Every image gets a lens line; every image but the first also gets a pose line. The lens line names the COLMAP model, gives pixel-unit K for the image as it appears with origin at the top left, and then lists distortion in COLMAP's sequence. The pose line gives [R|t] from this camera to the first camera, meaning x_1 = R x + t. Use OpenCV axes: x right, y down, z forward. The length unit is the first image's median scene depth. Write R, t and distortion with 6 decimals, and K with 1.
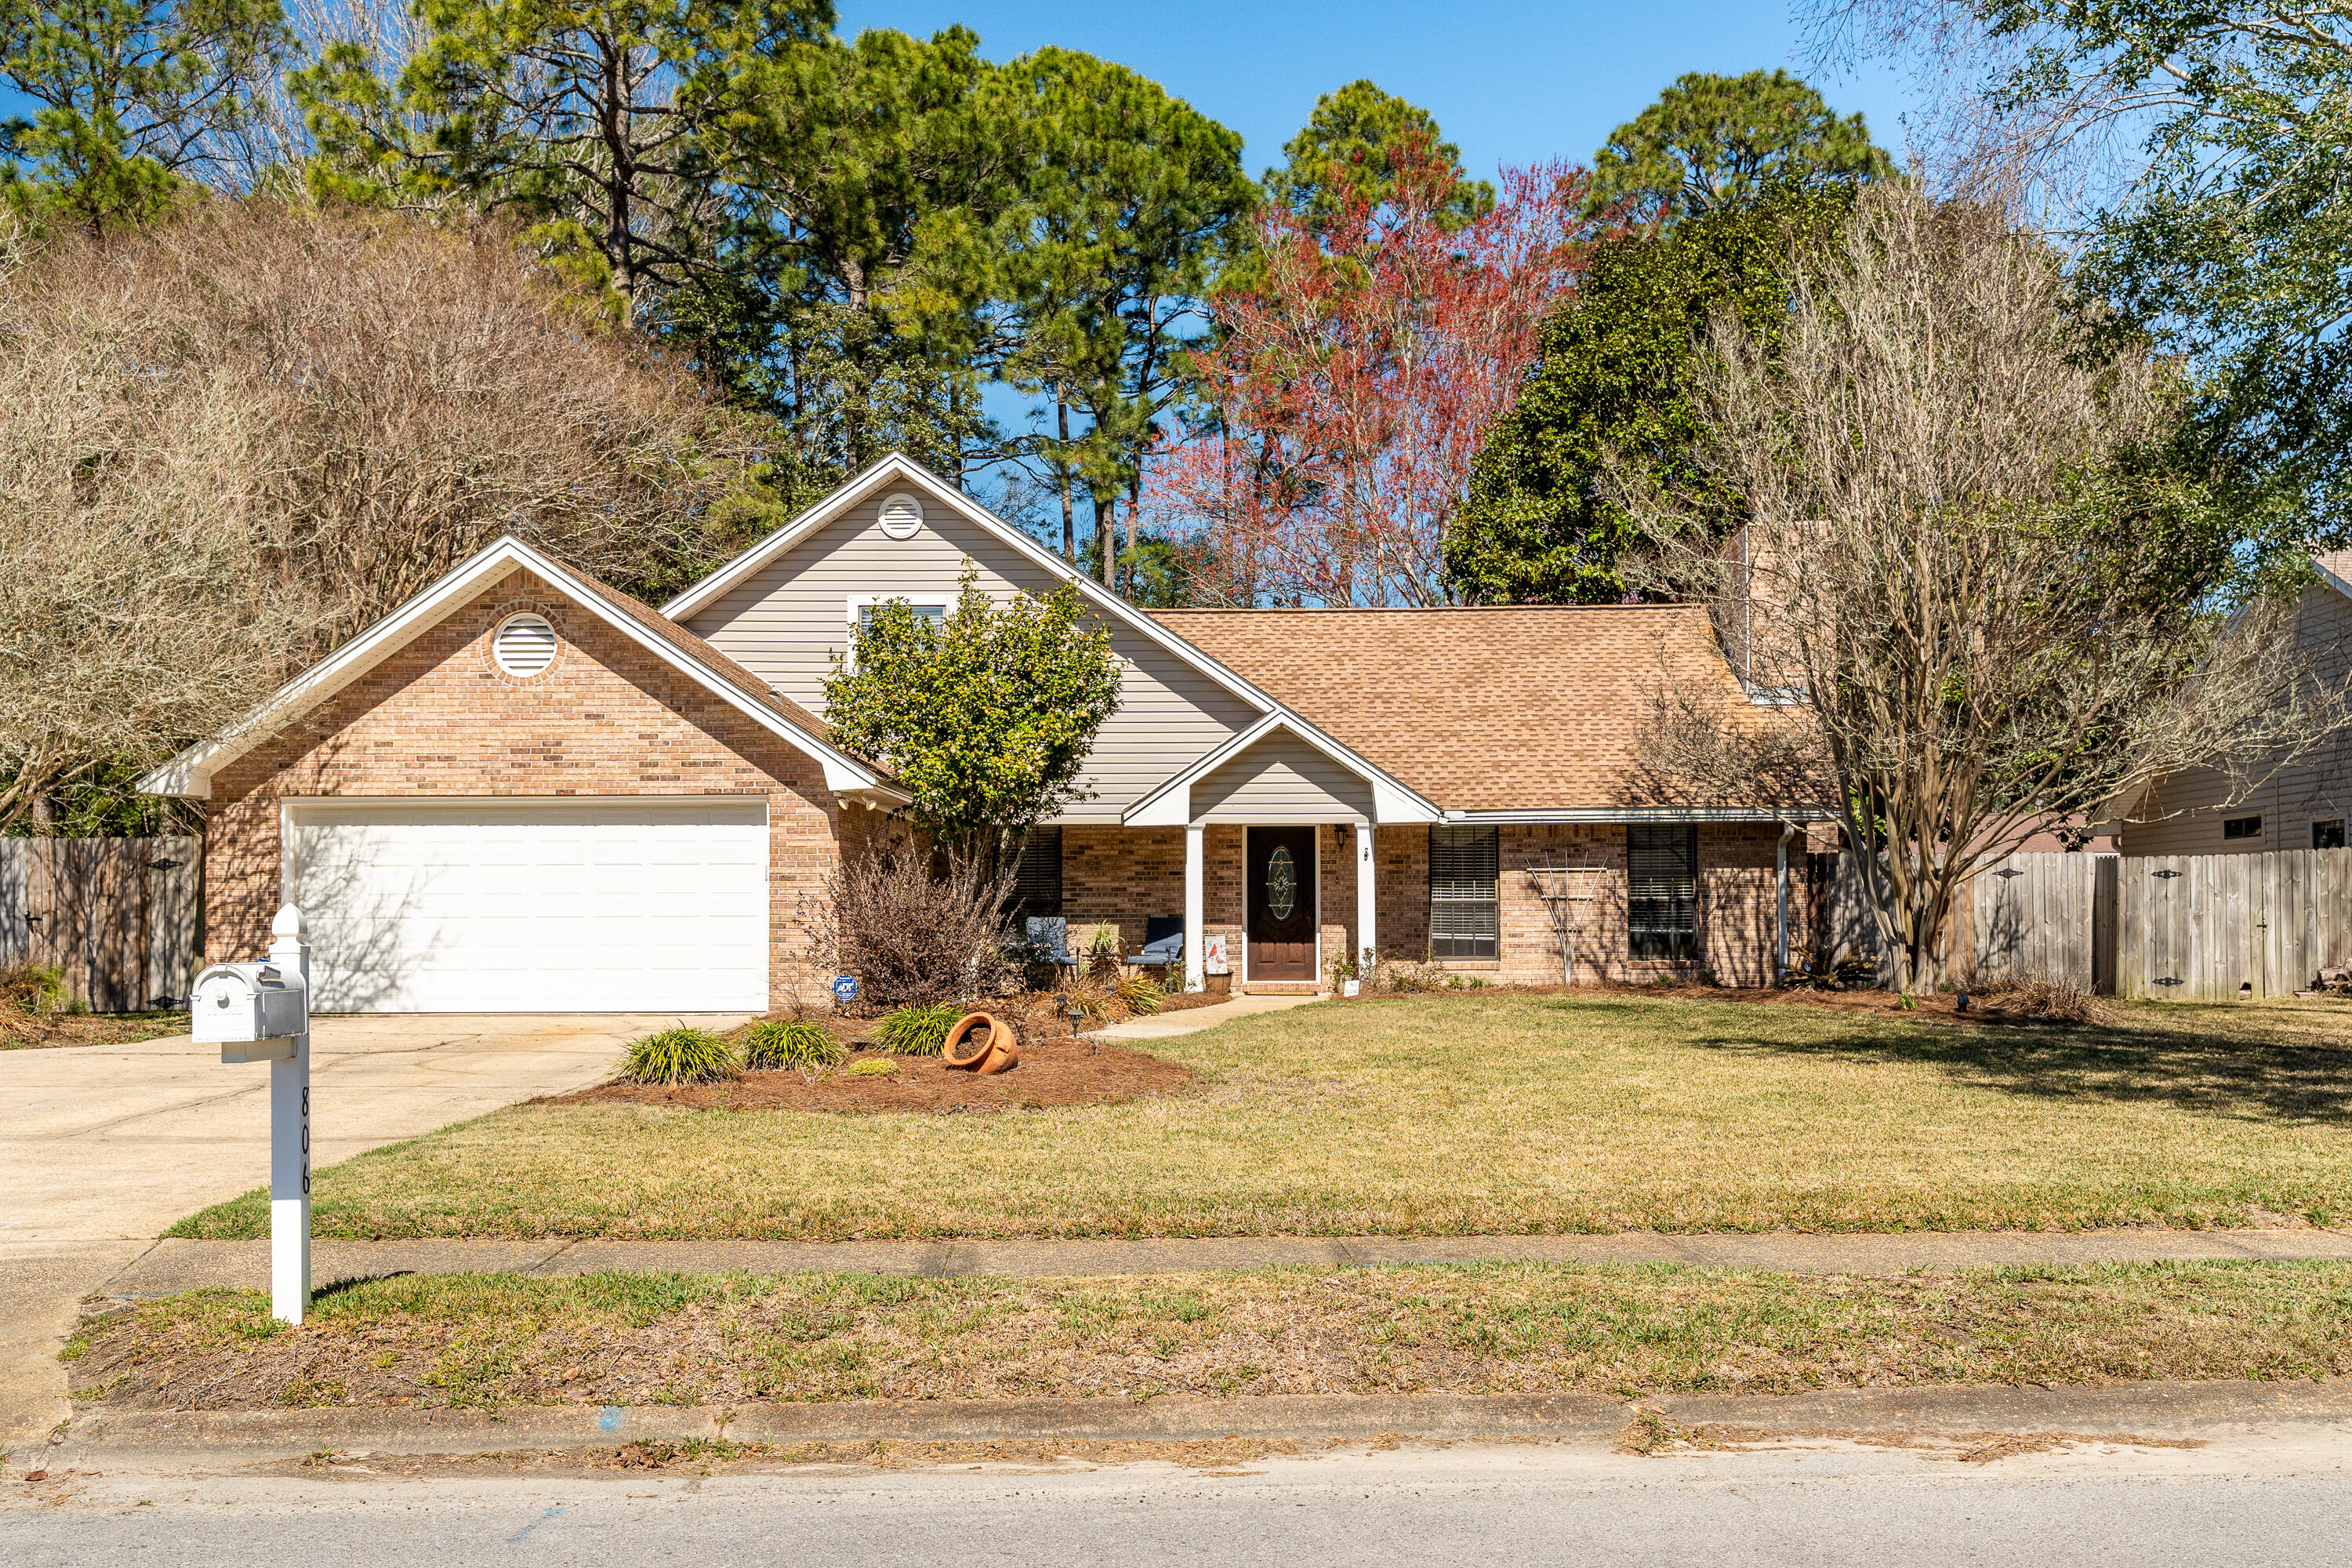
lens RADIAL K [[2002.2, 0, 1176.0], [0, 2002.2, 784.0], [0, 0, 1]] dist [-0.001732, -0.001103]
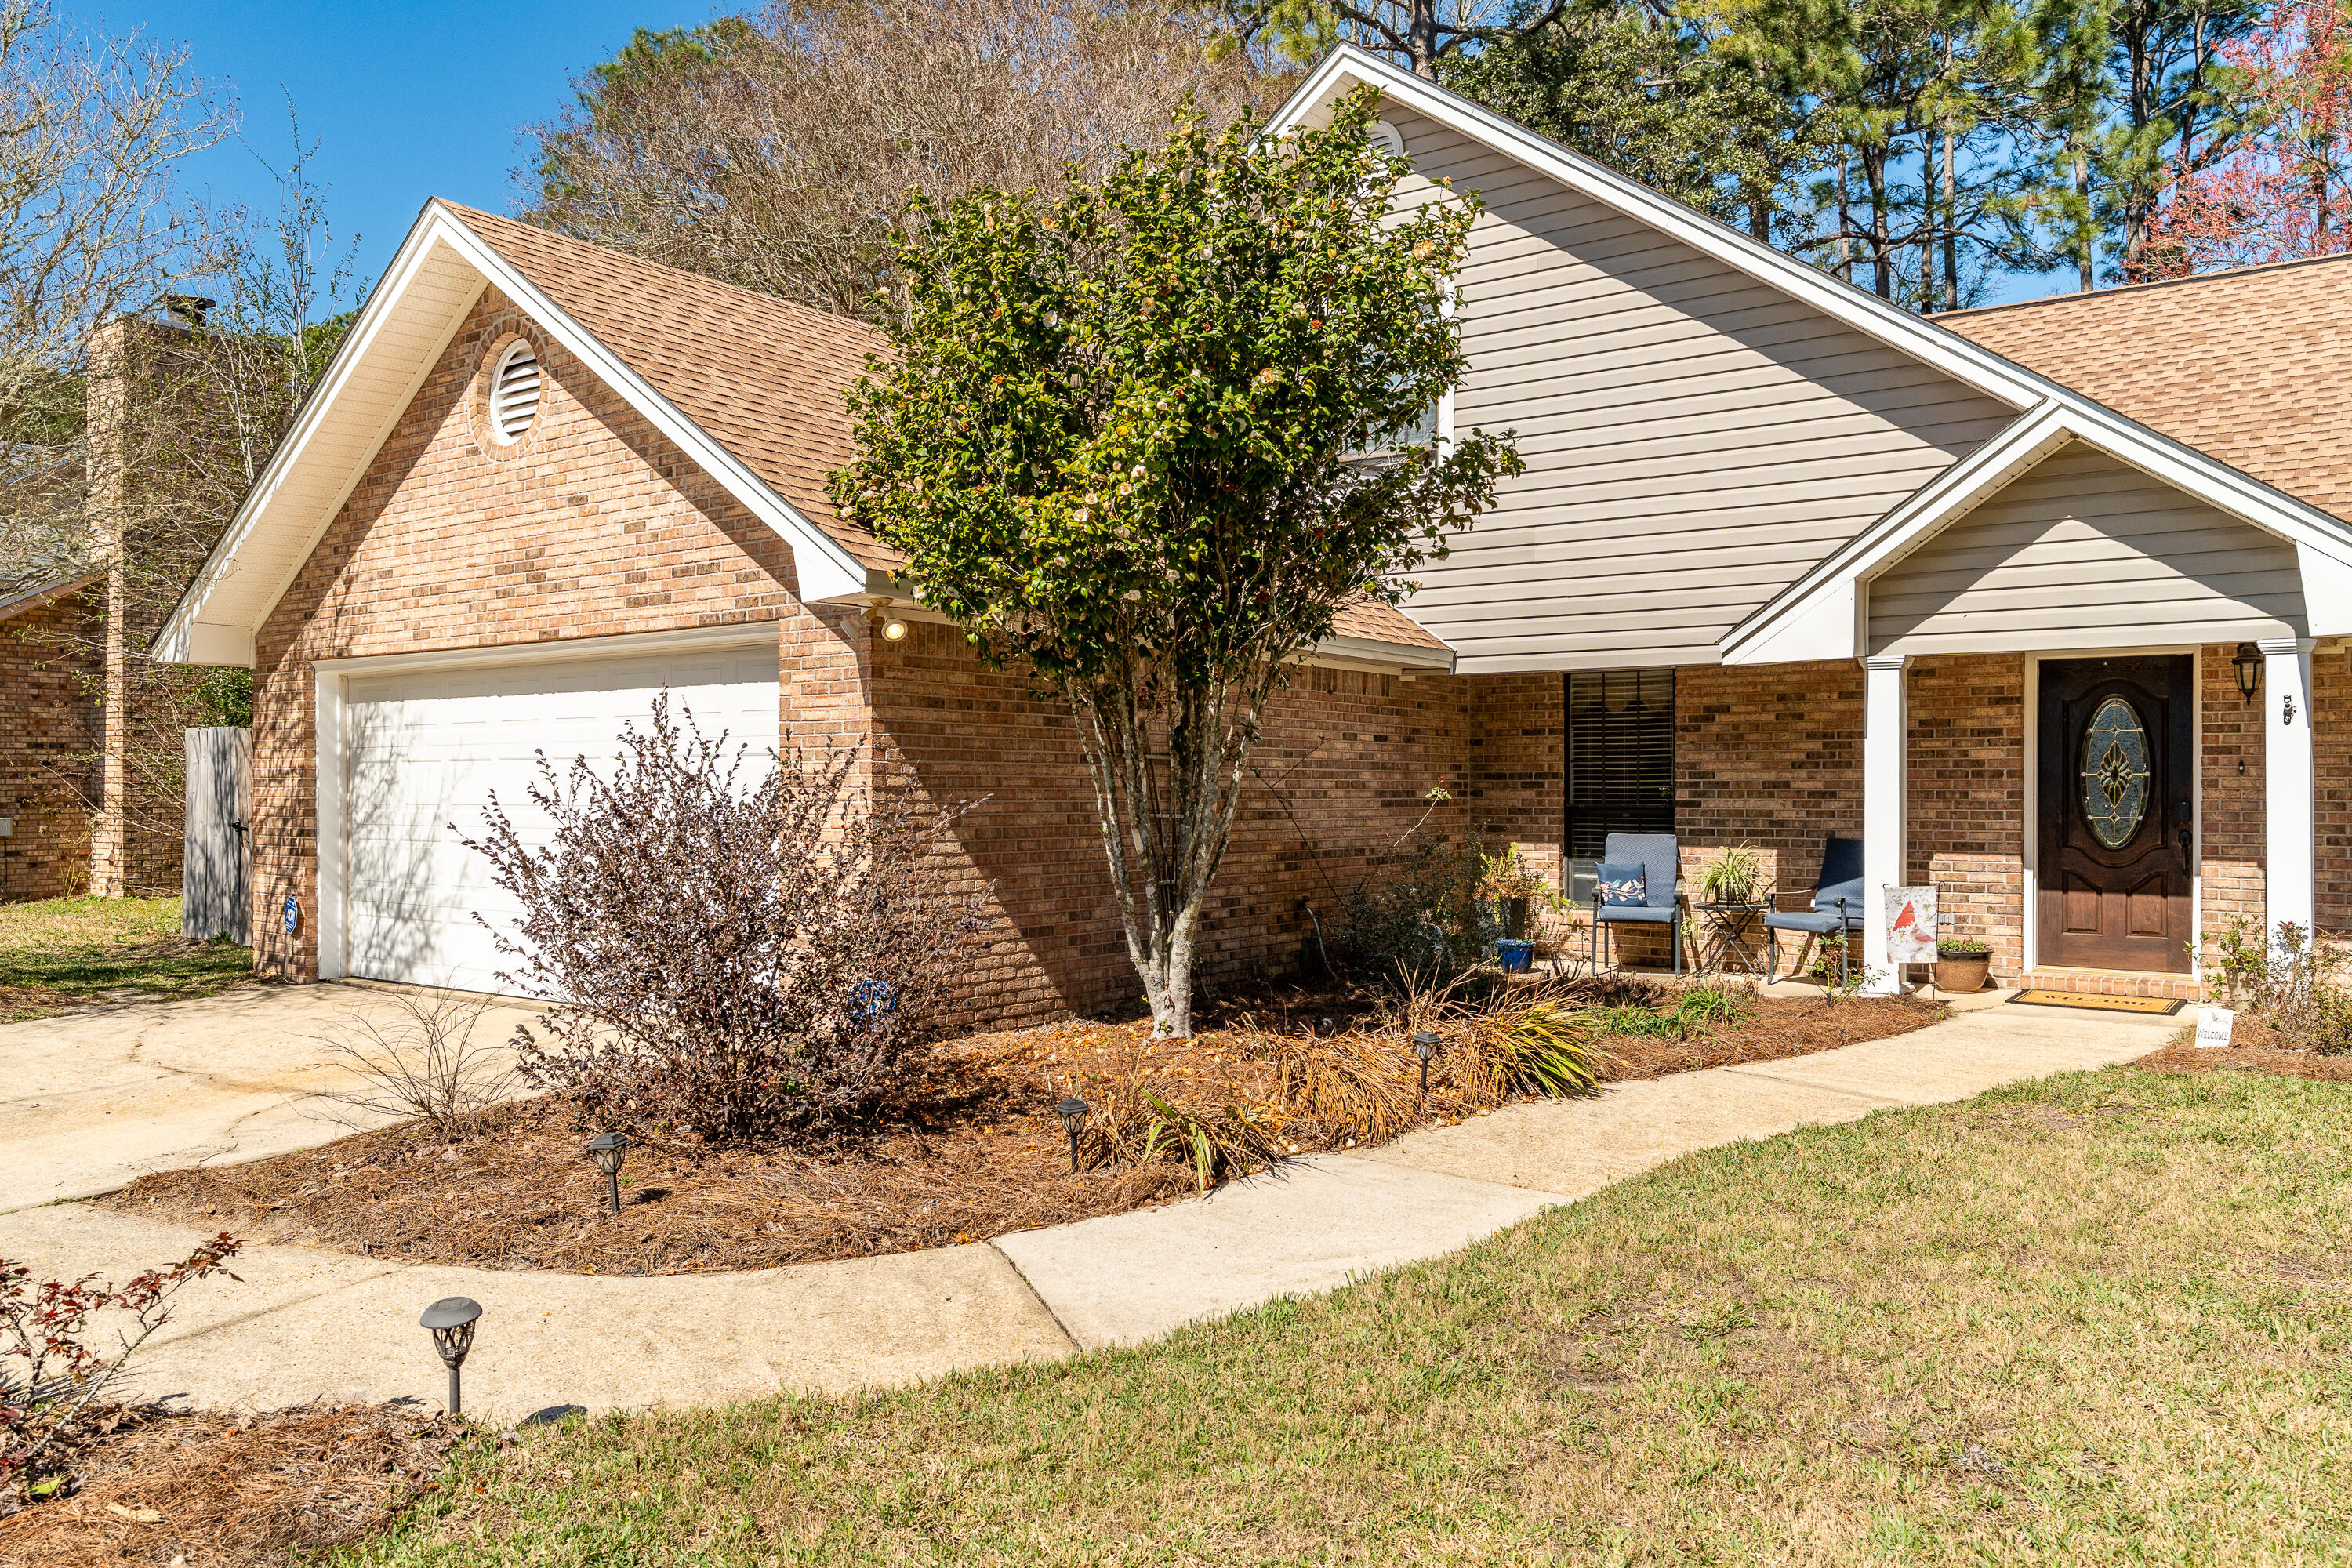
lens RADIAL K [[1717.6, 0, 1176.0], [0, 1717.6, 784.0], [0, 0, 1]] dist [-0.003031, -0.002168]
pose [[0.828424, 0.001866, -0.560098, 0.104578], [0.036549, 0.997683, 0.057383, 0.020783], [0.558907, -0.068008, 0.826437, 0.556734]]
